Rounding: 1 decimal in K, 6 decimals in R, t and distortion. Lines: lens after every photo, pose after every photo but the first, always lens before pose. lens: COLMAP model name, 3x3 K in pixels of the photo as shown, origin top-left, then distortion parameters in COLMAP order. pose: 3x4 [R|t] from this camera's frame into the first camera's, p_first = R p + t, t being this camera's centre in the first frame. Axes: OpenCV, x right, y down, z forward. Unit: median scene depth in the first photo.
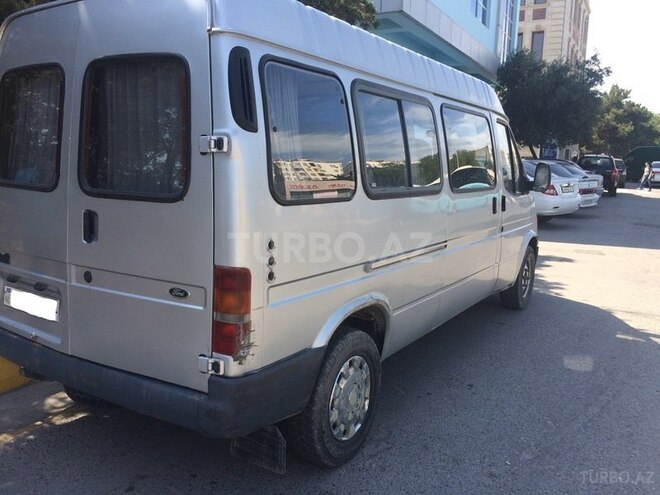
lens RADIAL K [[569.5, 0, 330.0], [0, 569.5, 247.5], [0, 0, 1]] dist [0.036147, -0.011729]
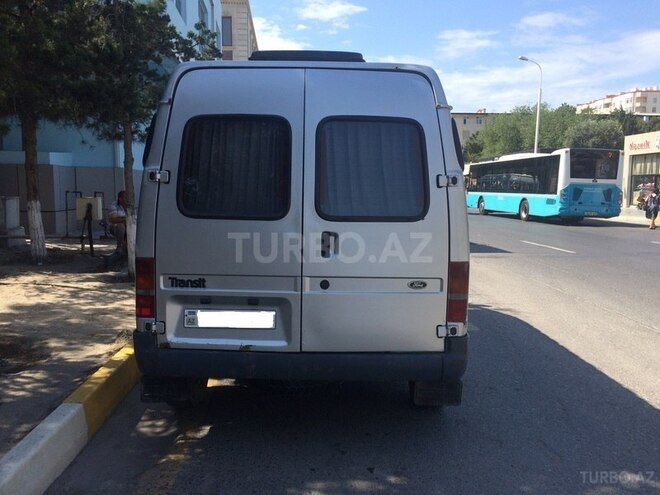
lens RADIAL K [[569.5, 0, 330.0], [0, 569.5, 247.5], [0, 0, 1]] dist [0.036147, -0.011729]
pose [[0.840241, -0.067931, 0.537940, -1.068085], [0.092371, 0.995552, -0.018561, -0.005859], [-0.534286, 0.065286, 0.842779, -0.070456]]
